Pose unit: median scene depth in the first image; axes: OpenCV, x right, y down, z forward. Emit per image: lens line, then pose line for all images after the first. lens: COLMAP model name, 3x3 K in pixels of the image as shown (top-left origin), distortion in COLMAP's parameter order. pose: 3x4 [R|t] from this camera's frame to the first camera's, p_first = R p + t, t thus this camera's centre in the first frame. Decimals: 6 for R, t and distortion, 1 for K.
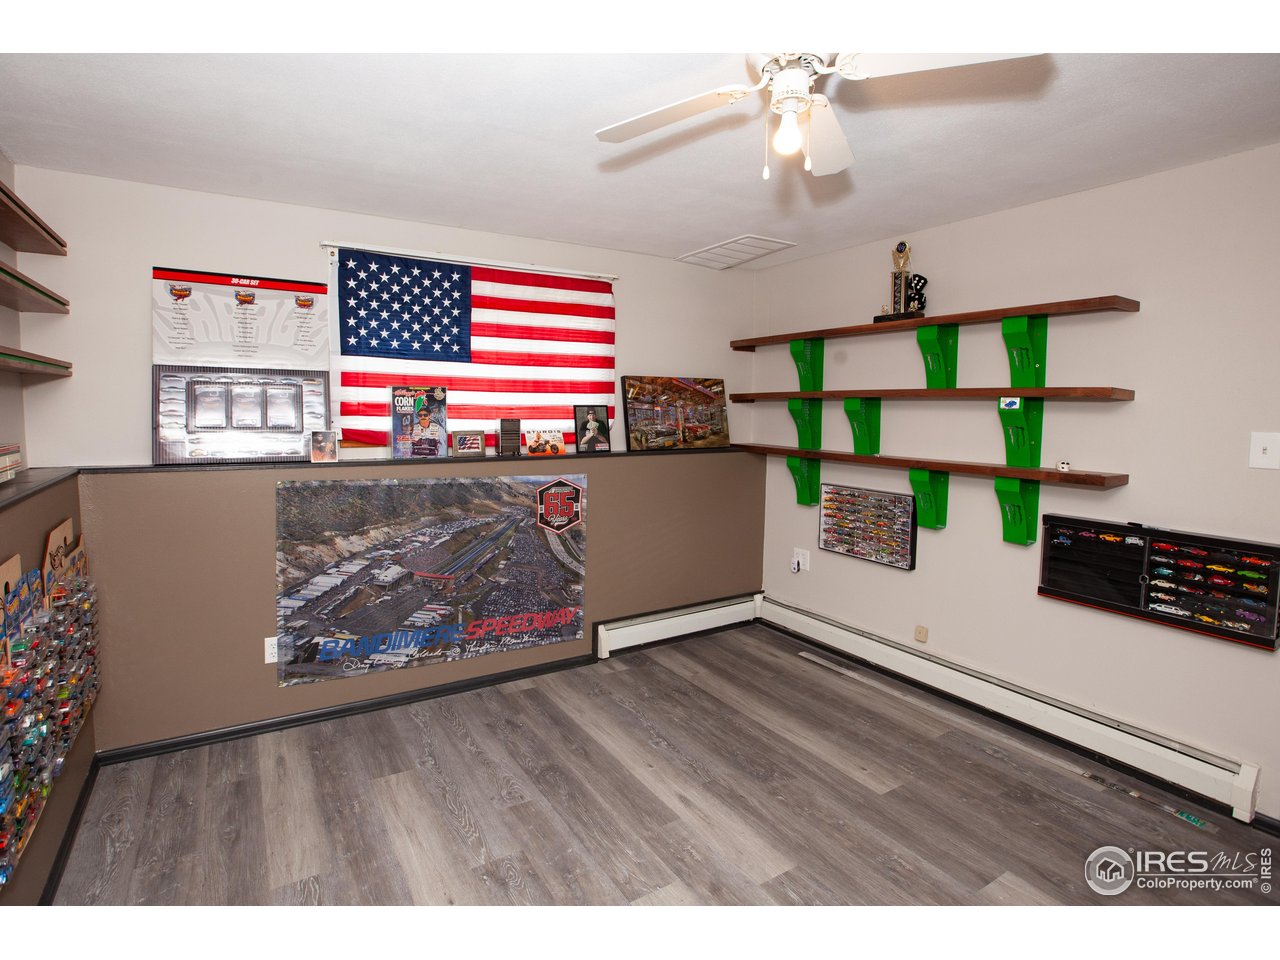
lens RADIAL K [[655.7, 0, 640.0], [0, 655.7, 480.0], [0, 0, 1]] dist [-0.006908, 0.000374]
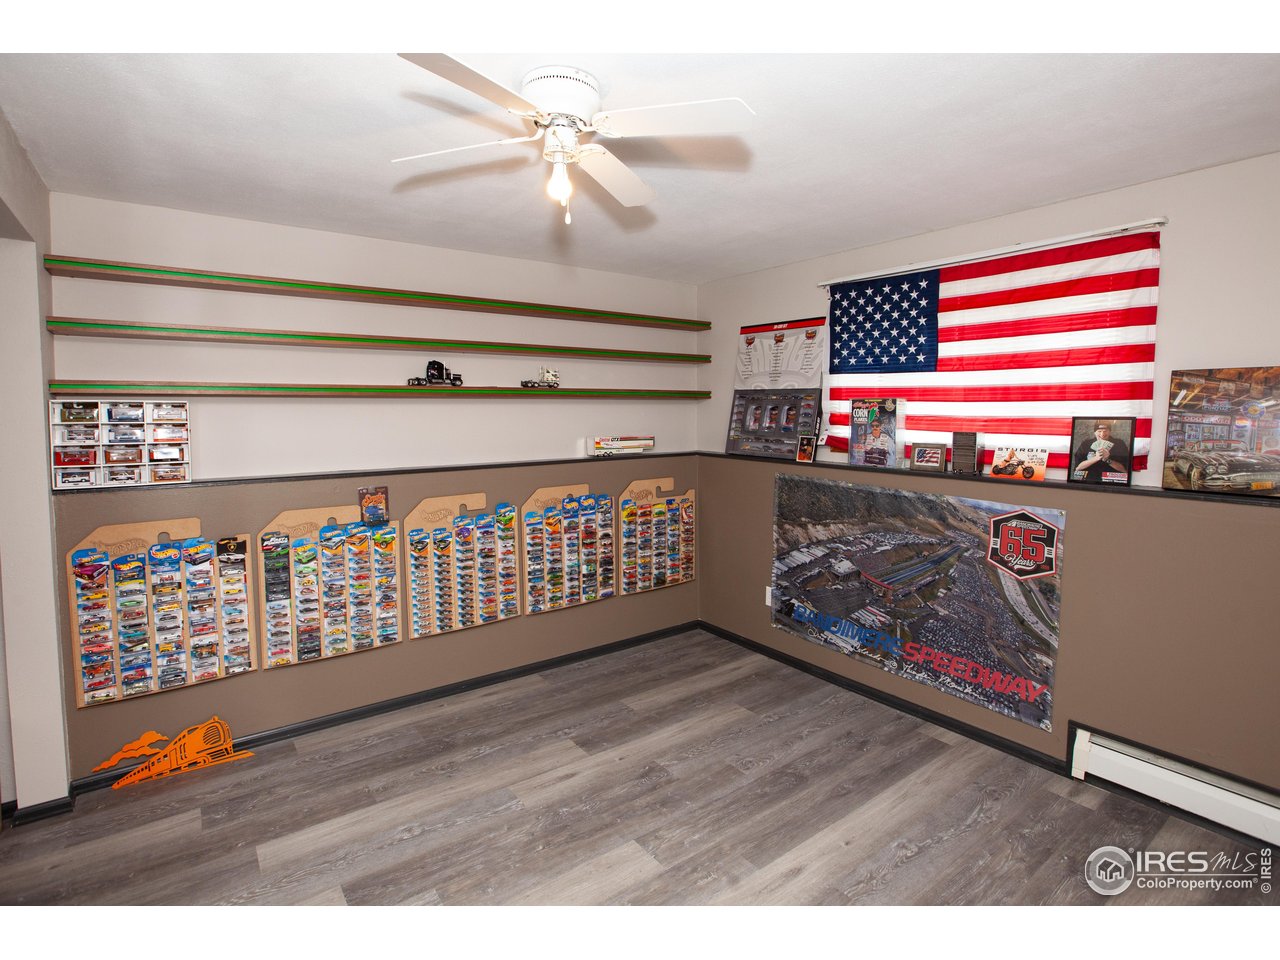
lens RADIAL K [[697.6, 0, 642.7], [0, 697.6, 478.6], [0, 0, 1]] dist [0.002646, 0.001161]
pose [[0.081893, 0.095290, -0.992075, 0.722724], [-0.108127, 0.990393, 0.086202, -0.067962], [0.990758, 0.100211, 0.091409, 0.511857]]
